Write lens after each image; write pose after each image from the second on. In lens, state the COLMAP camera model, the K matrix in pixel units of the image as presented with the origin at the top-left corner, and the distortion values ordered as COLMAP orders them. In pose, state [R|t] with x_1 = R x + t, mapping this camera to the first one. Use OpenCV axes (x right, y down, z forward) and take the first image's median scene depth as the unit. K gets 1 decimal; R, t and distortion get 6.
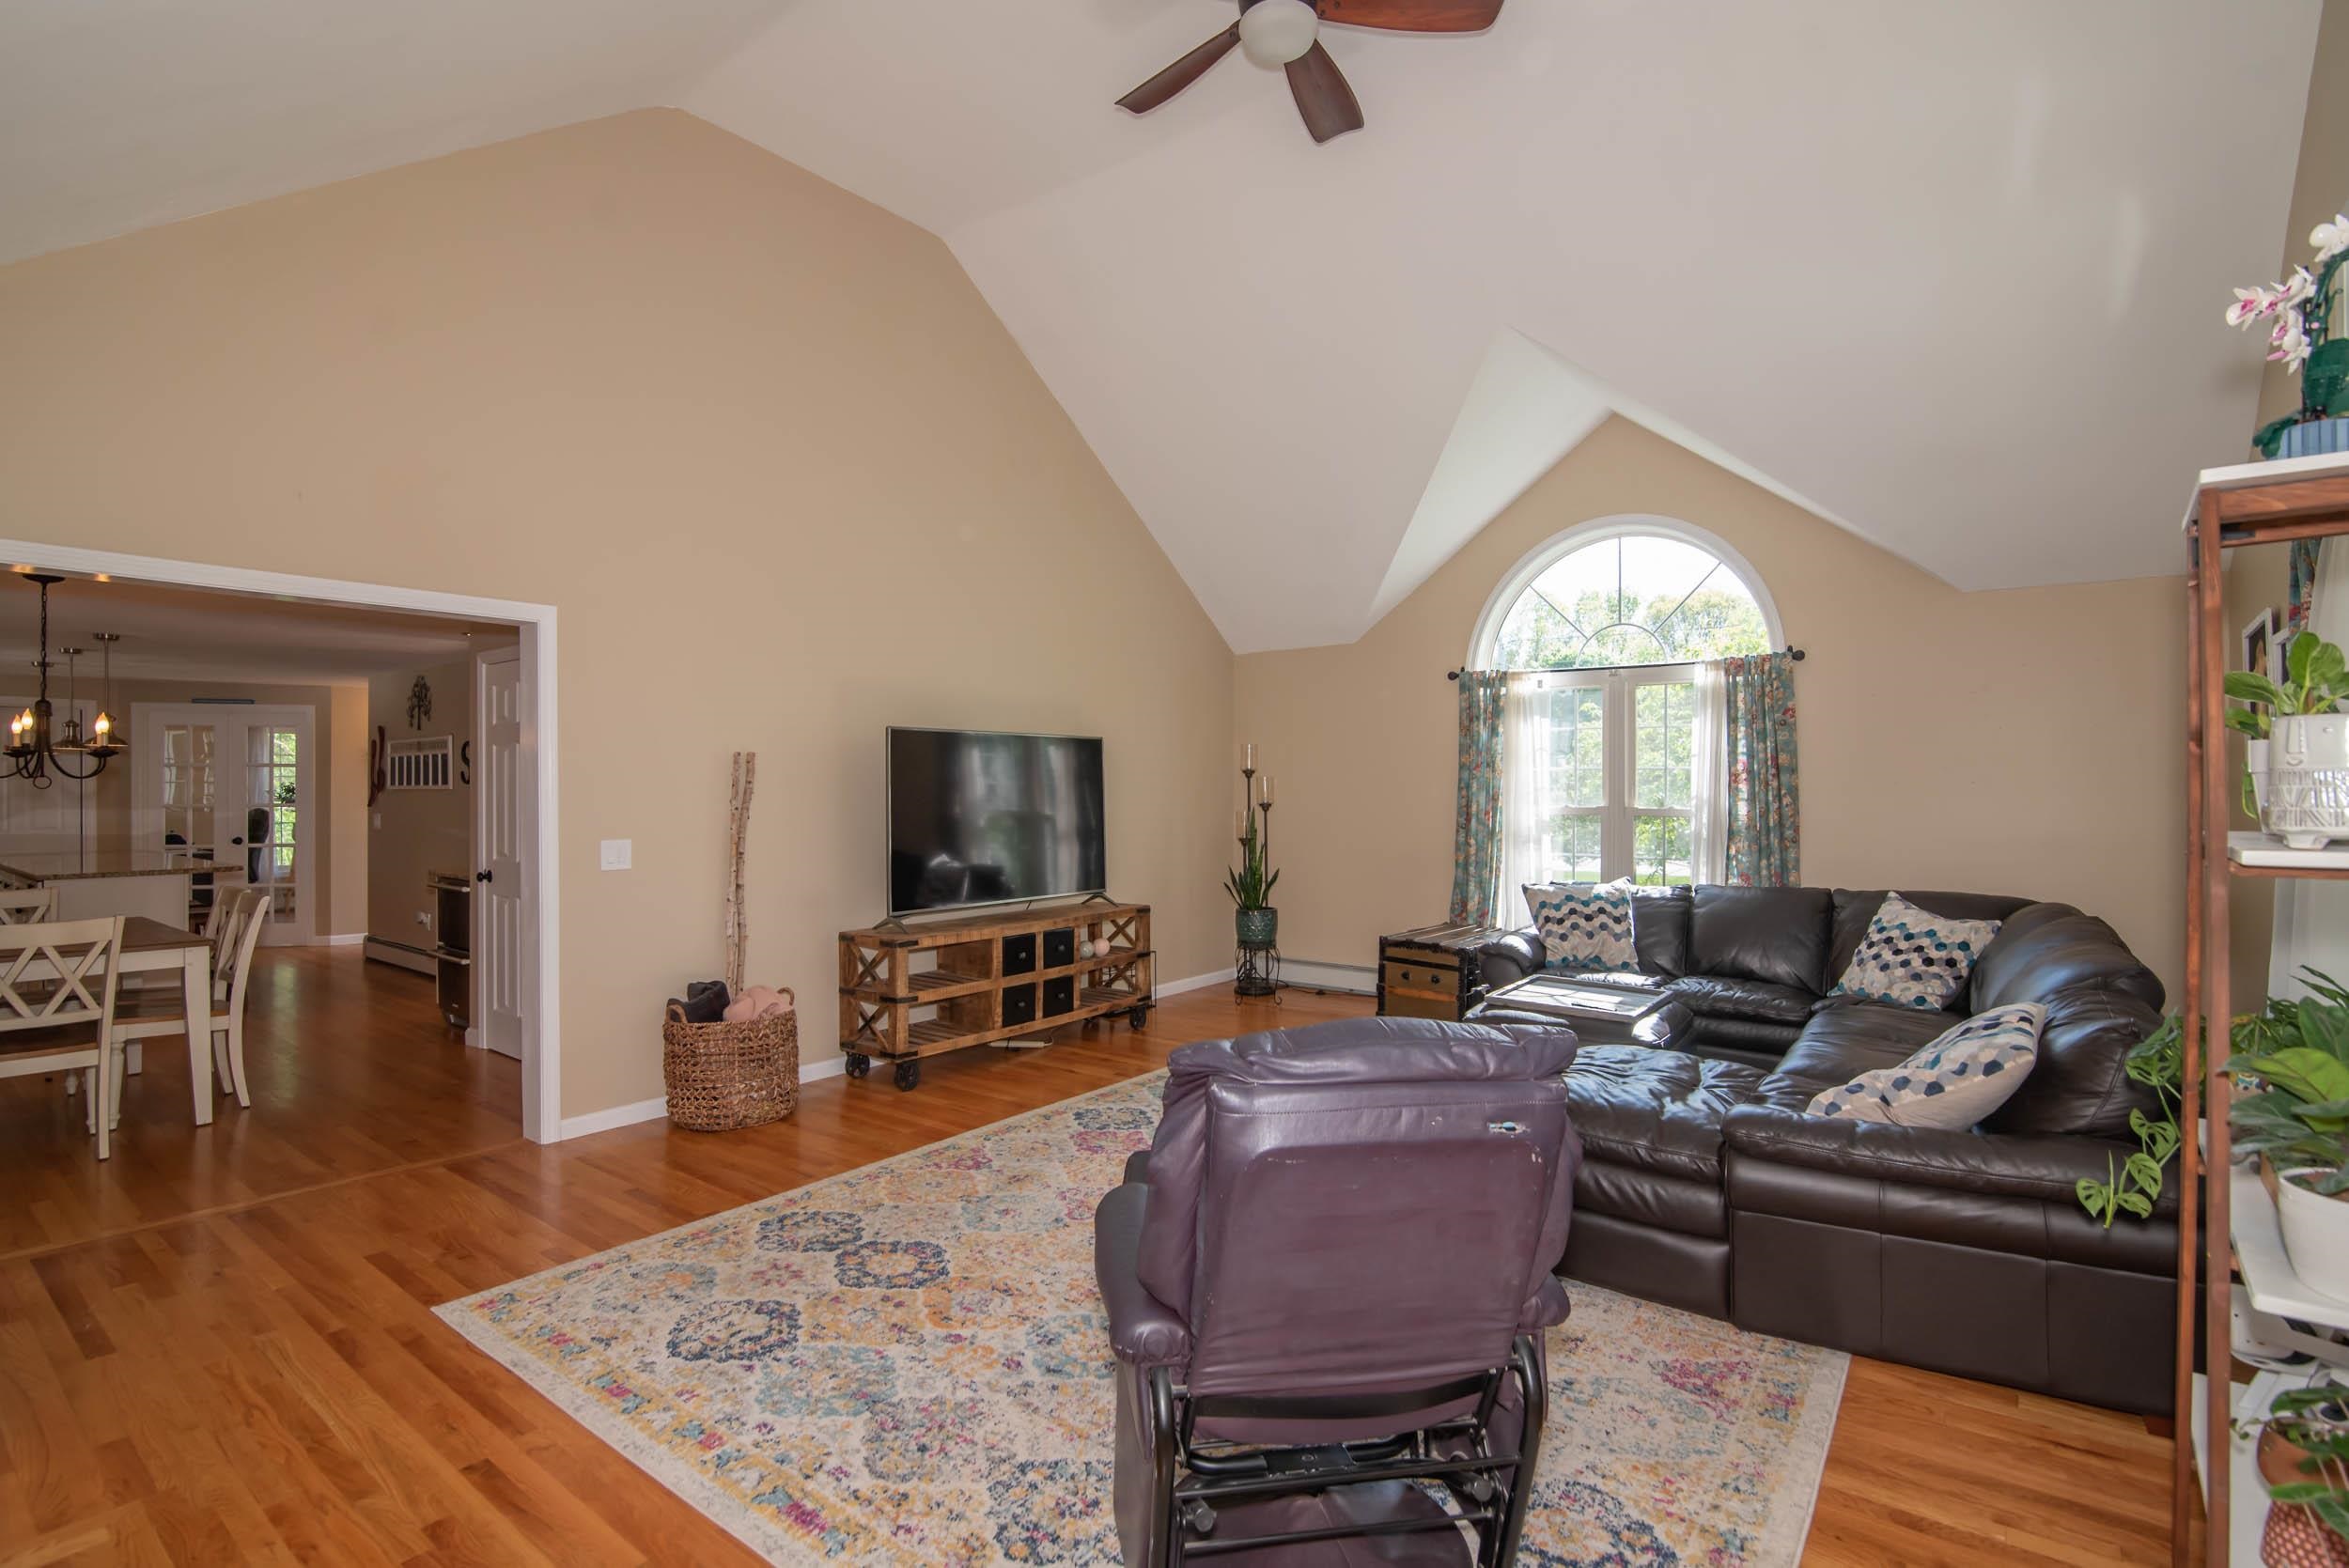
lens RADIAL K [[1108.5, 0, 1174.5], [0, 1108.5, 784.0], [0, 0, 1]] dist [-0.018969, 0.000420]
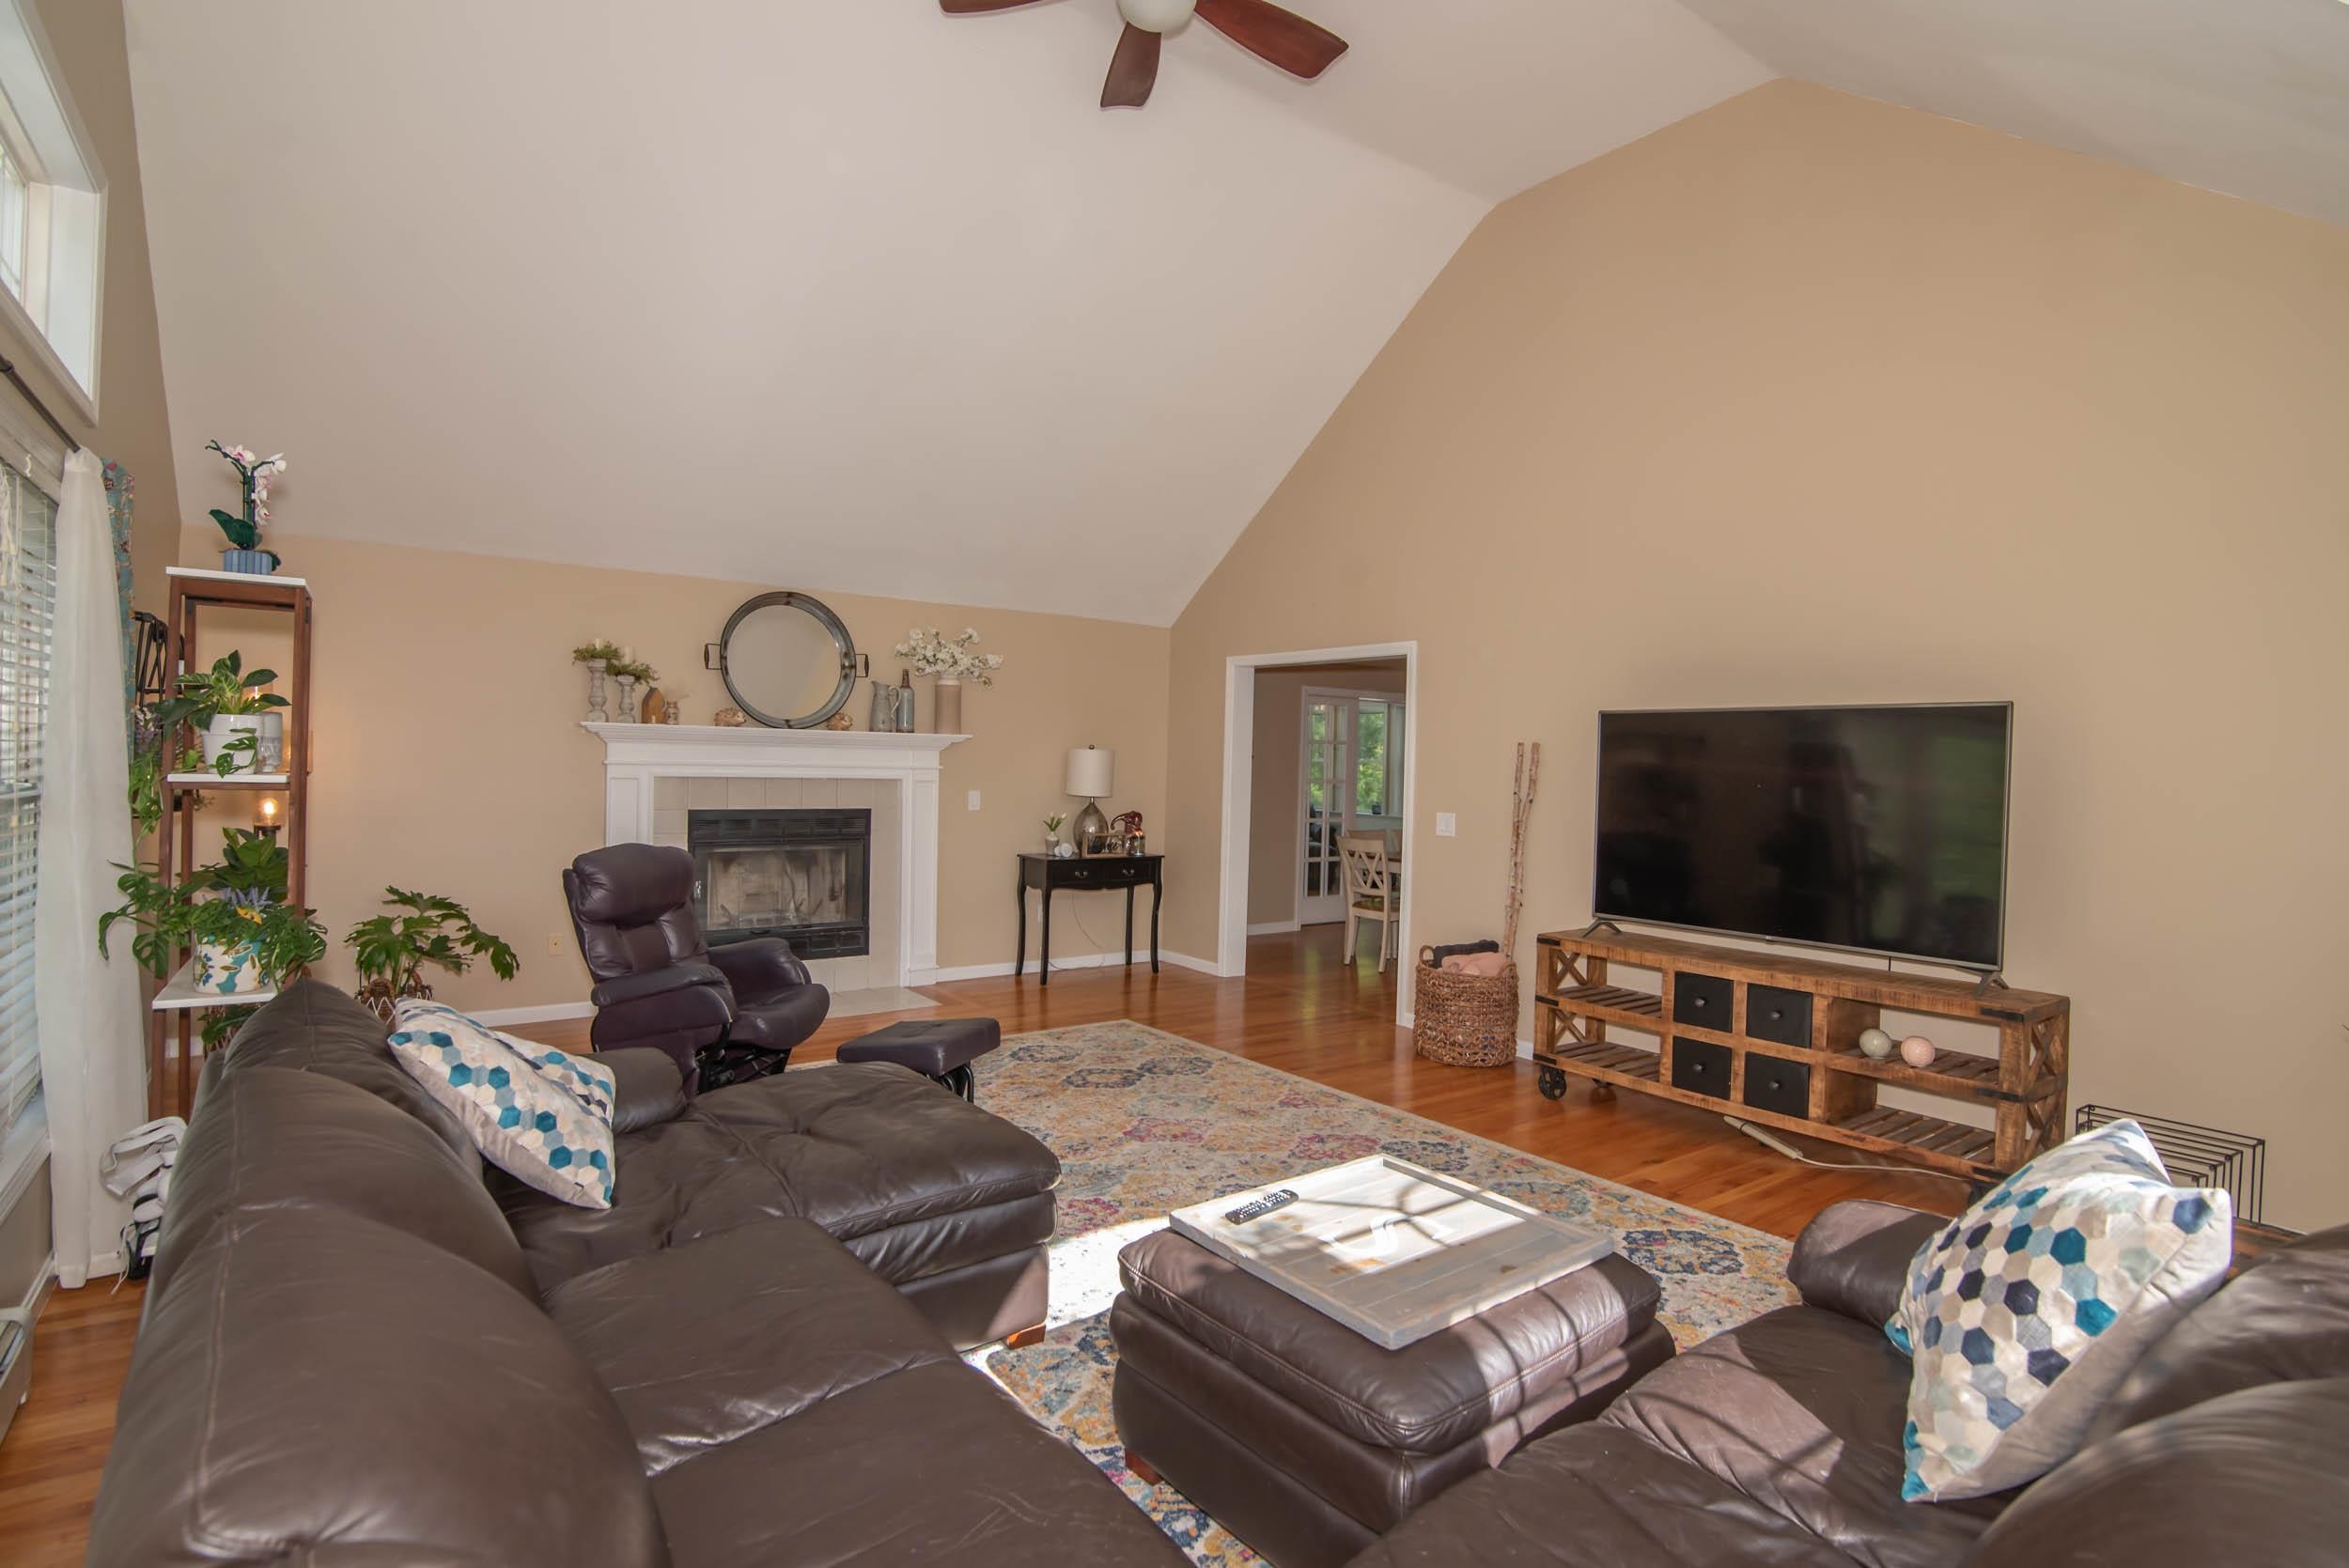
lens RADIAL K [[1160.3, 0, 1208.8], [0, 1160.3, 753.3], [0, 0, 1]] dist [-0.024549, 0.000033]
pose [[-0.255285, -0.014451, -0.966758, 0.726717], [-0.023788, 0.999680, -0.008662, -0.000429], [0.966573, 0.020786, -0.255546, 0.892095]]
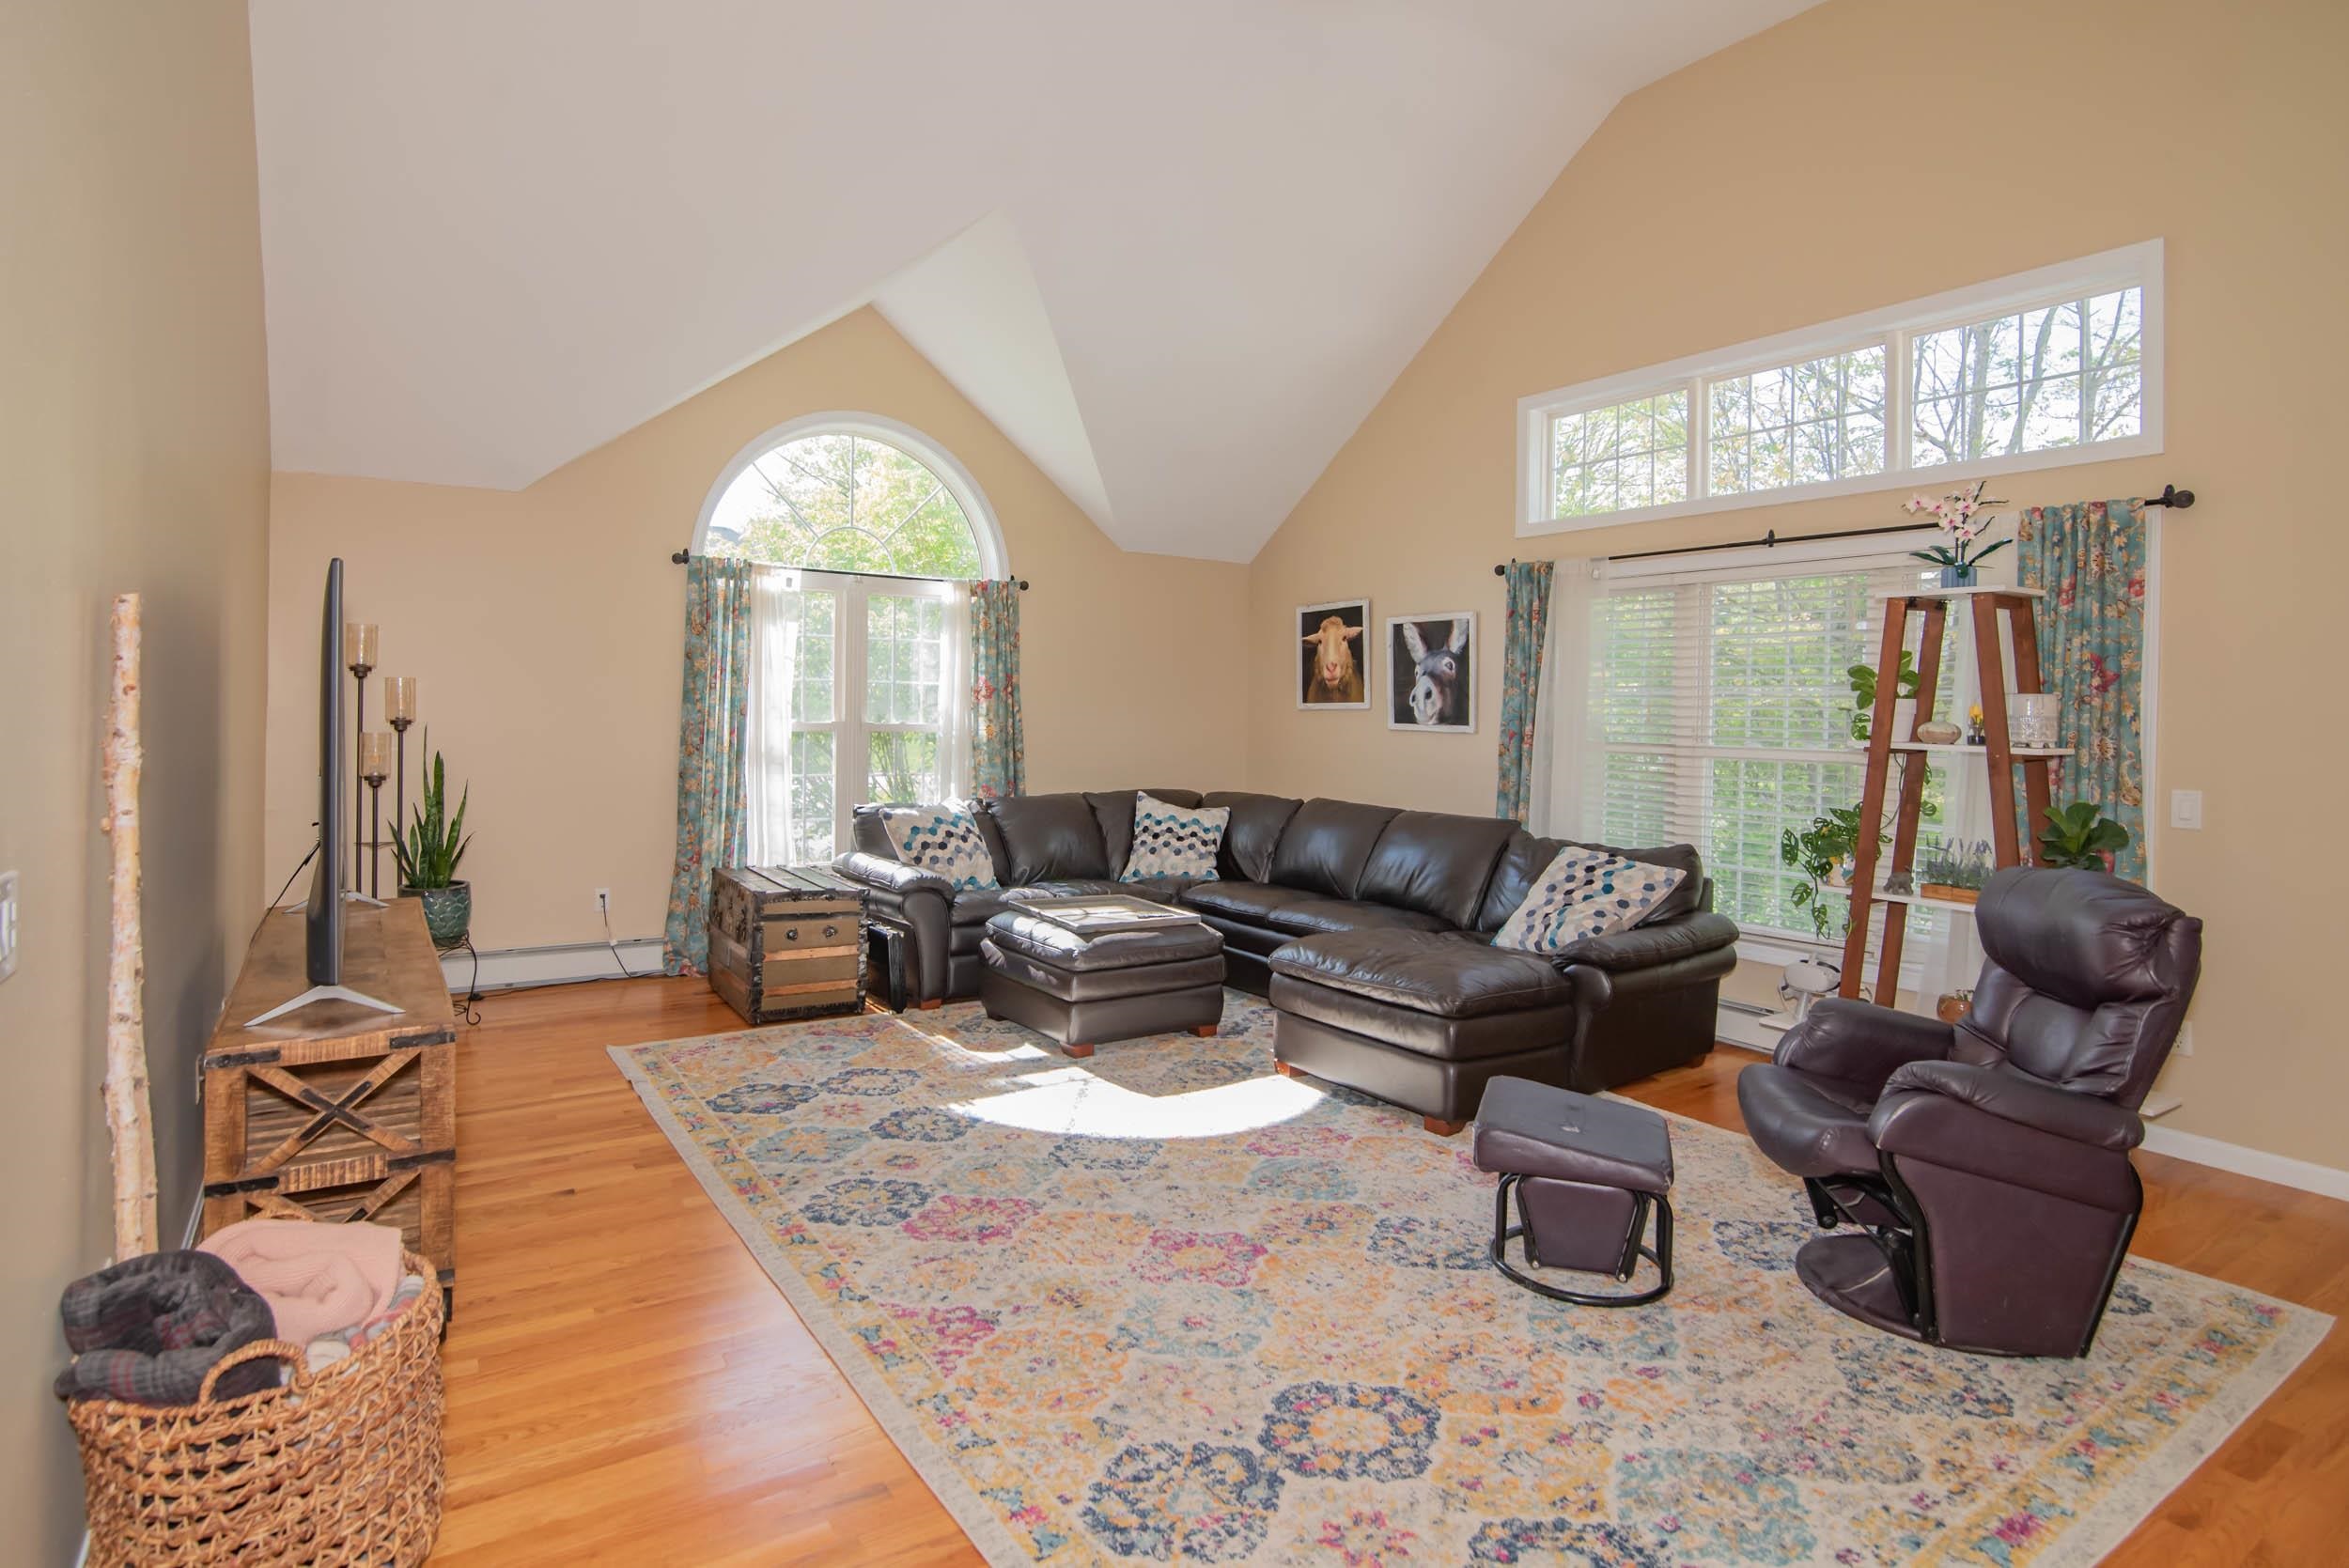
lens RADIAL K [[1208.0, 0, 1109.0], [0, 1208.0, 704.7], [0, 0, 1]] dist [-0.019981, -0.000175]
pose [[0.351499, 0.005596, 0.936172, -0.572852], [-0.019619, 0.999807, 0.001390, 0.000082], [-0.935983, -0.018855, 0.351541, 0.516982]]
